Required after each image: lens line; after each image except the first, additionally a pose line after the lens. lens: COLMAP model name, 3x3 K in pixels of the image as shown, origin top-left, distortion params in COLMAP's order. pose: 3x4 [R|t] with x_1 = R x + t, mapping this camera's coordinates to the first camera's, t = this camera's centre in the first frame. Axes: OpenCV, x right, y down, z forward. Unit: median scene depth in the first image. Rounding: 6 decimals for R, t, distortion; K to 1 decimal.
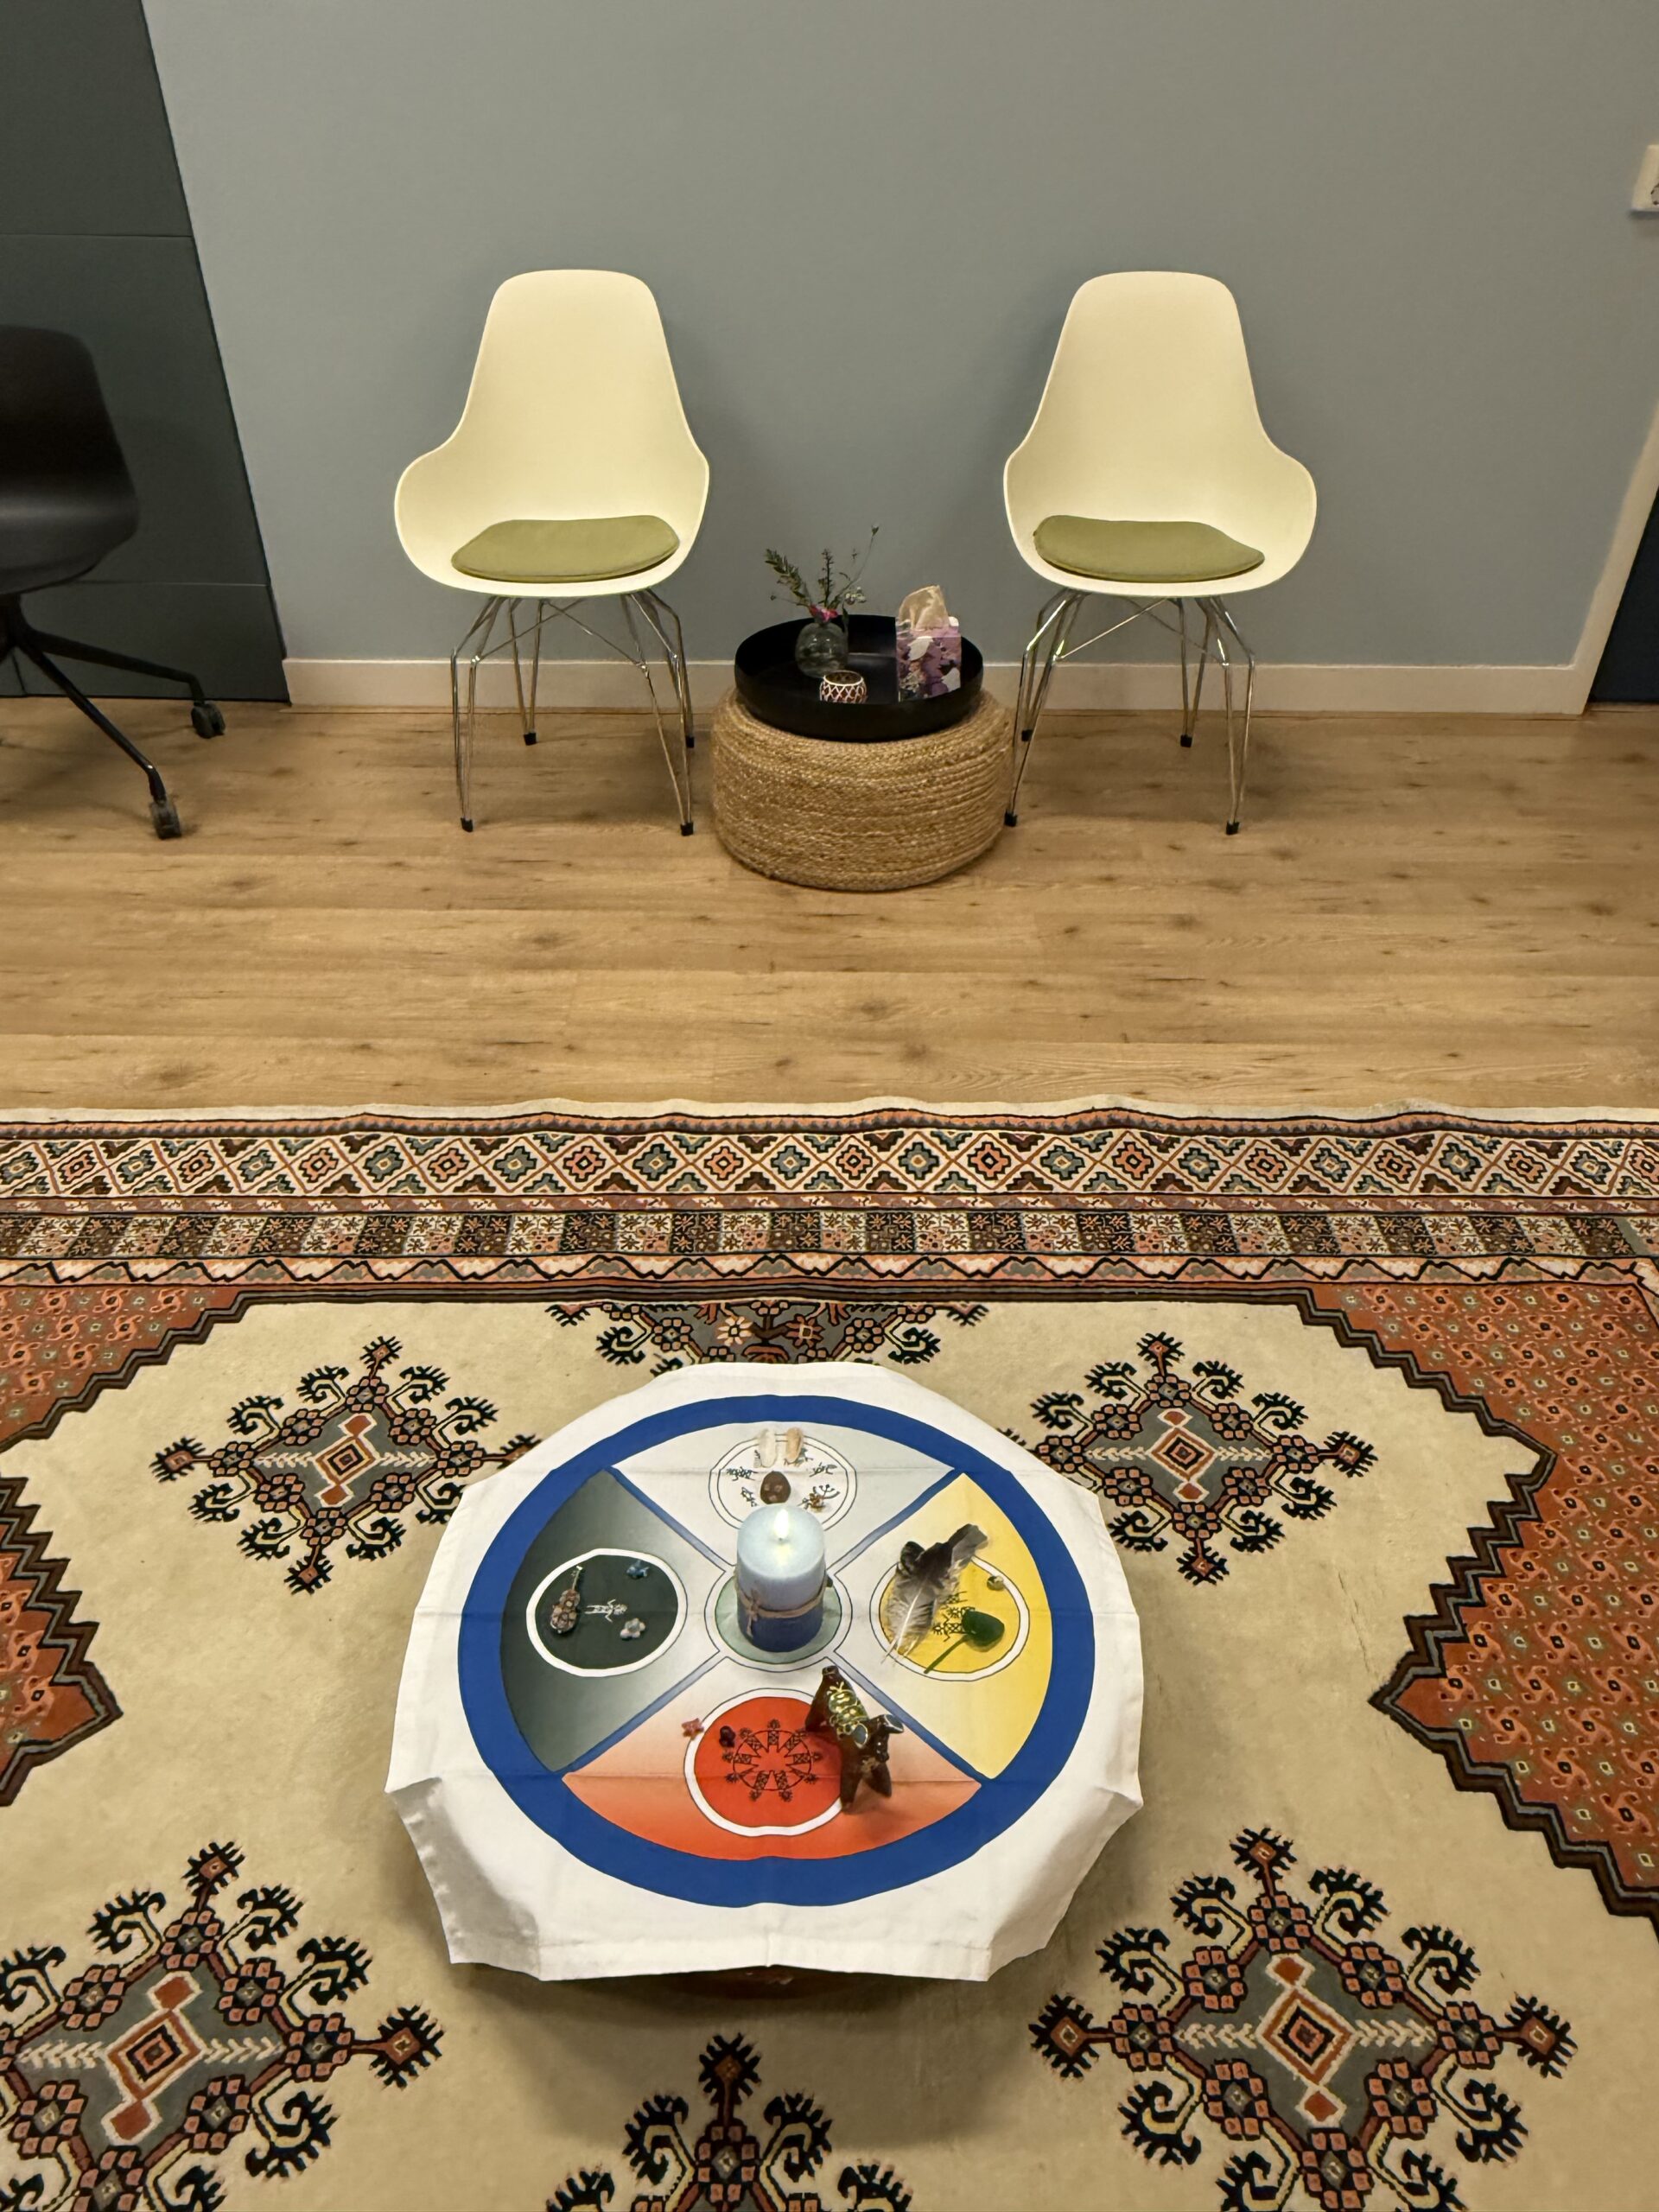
lens RADIAL K [[1412.7, 0, 831.7], [0, 1412.7, 1102.5], [0, 0, 1]] dist [0.005925, 0.001284]
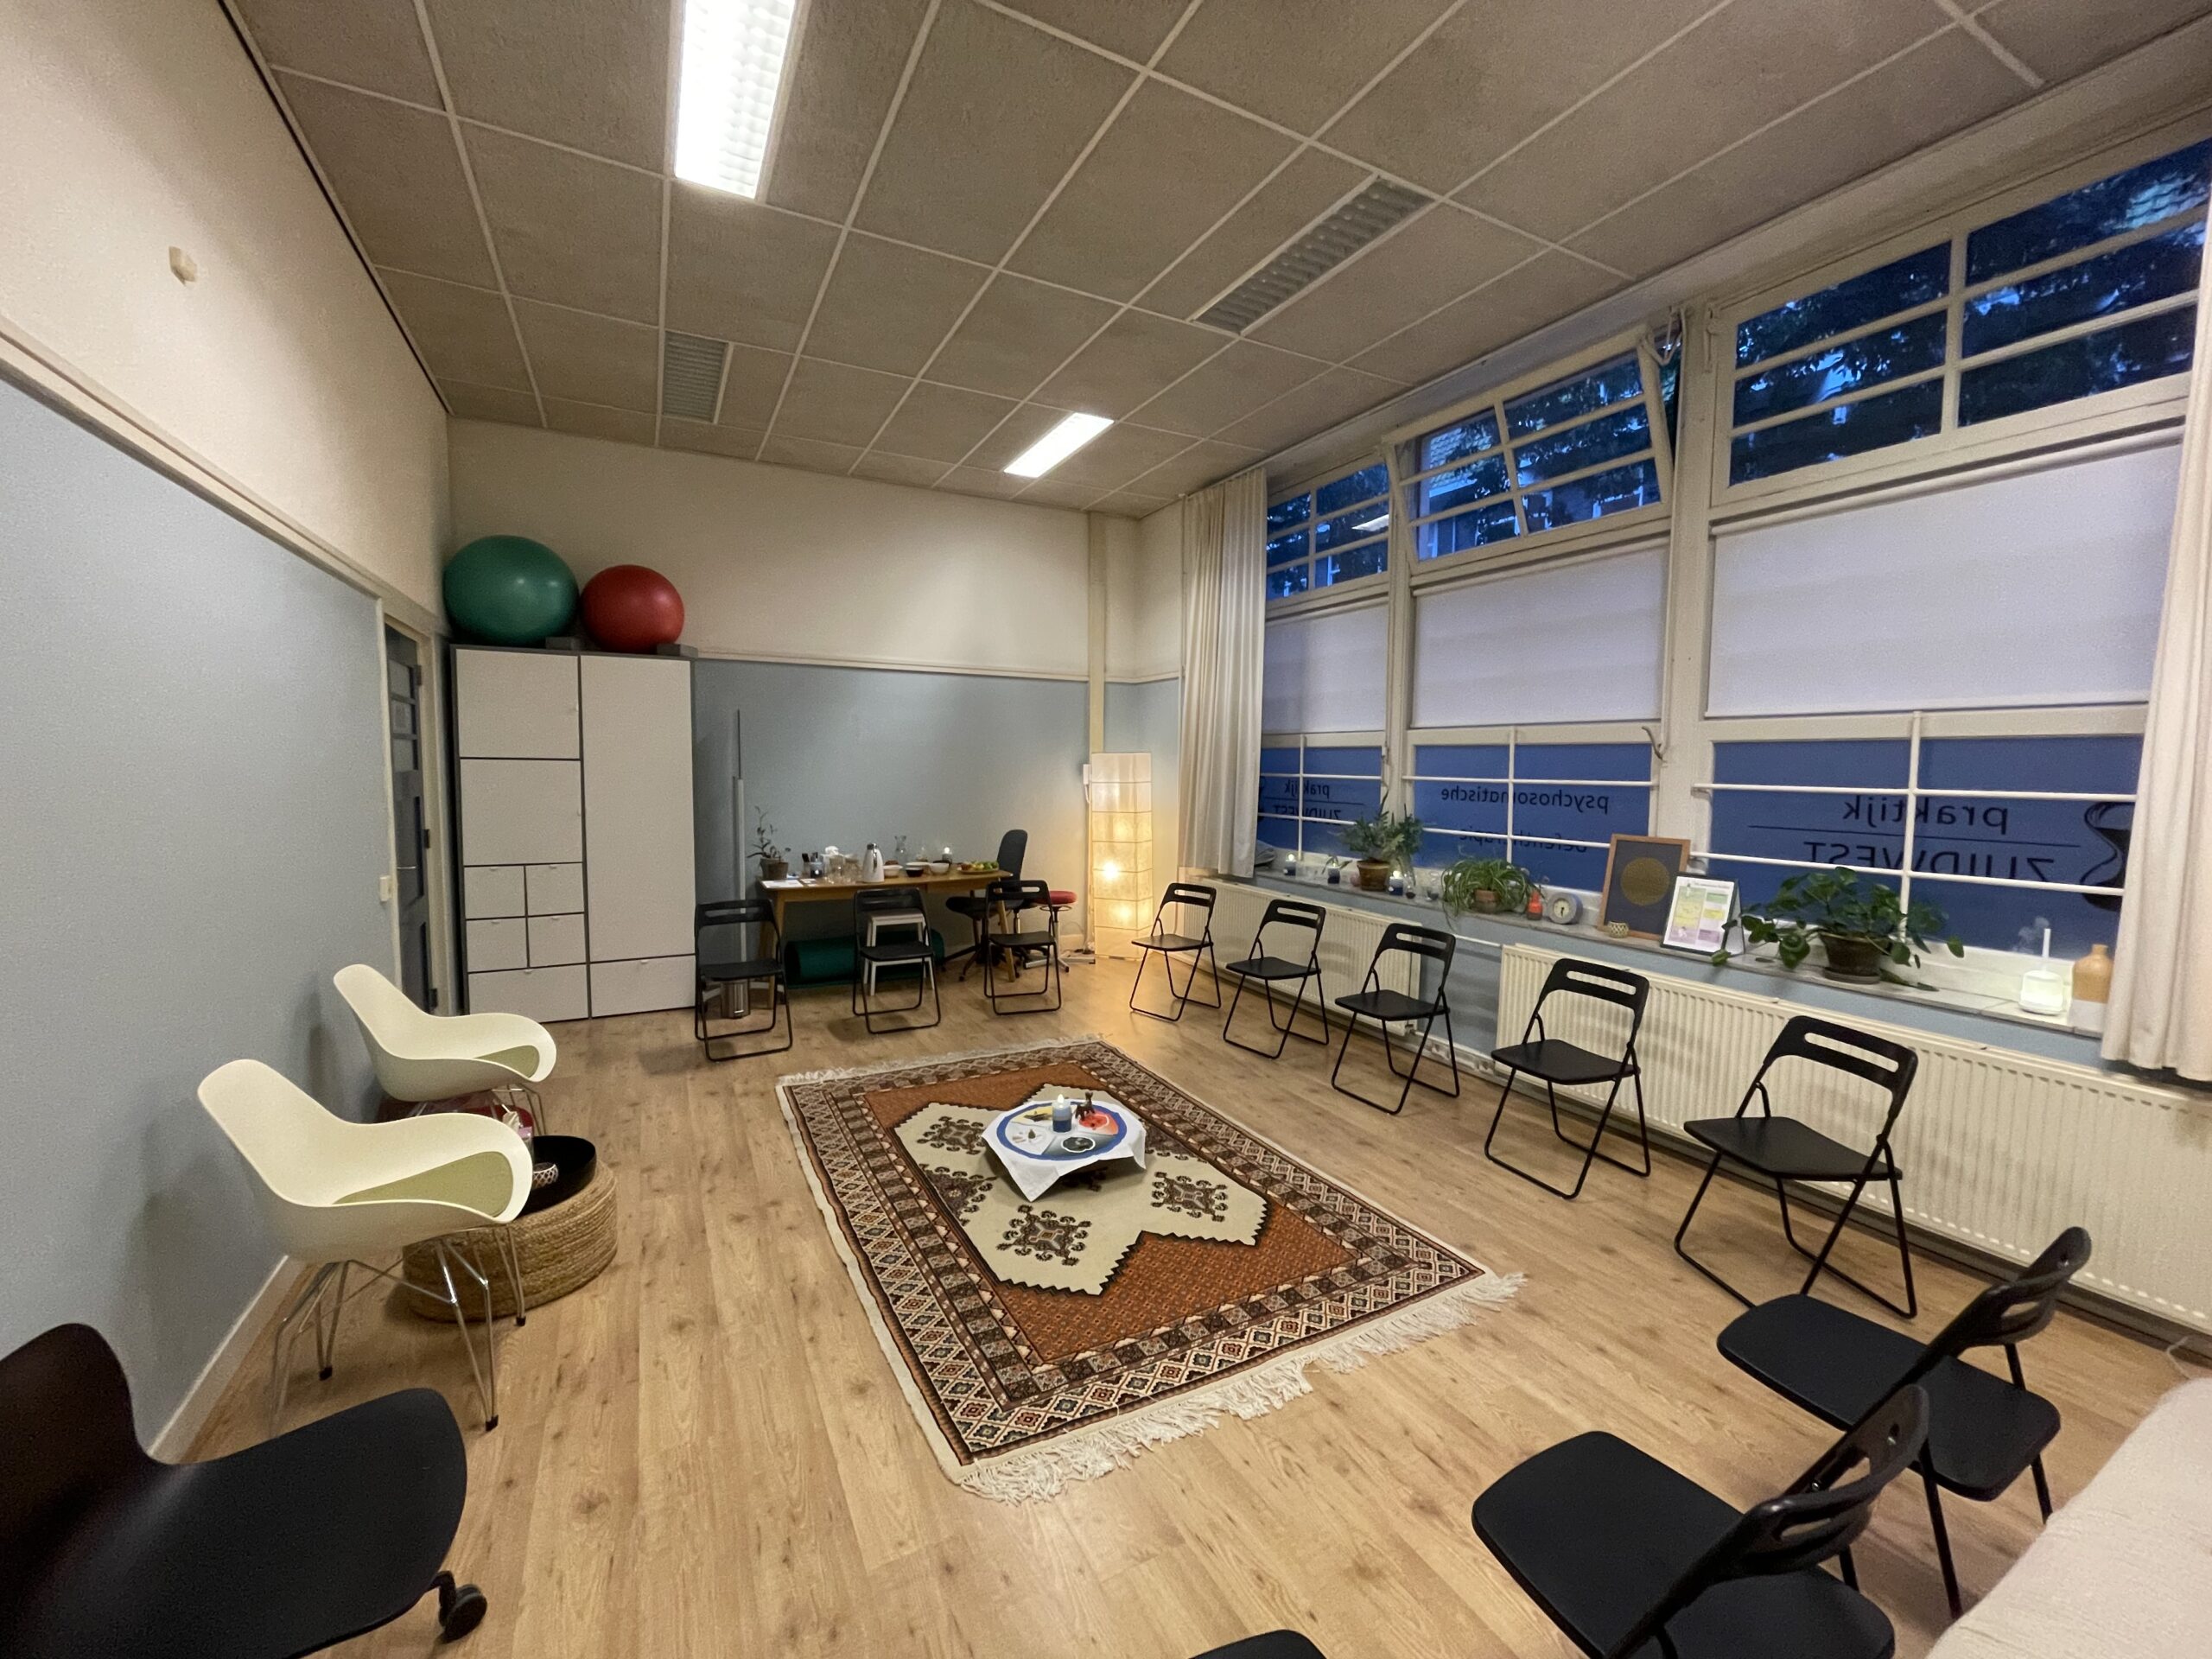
lens RADIAL K [[888.2, 0, 1106.7], [0, 888.2, 828.3], [0, 0, 1]] dist [-0.000046, -0.000003]
pose [[-0.454326, -0.080566, 0.887185, -1.872148], [0.535436, 0.771240, 0.344233, -0.938765], [-0.711966, 0.631425, -0.307256, 0.861891]]
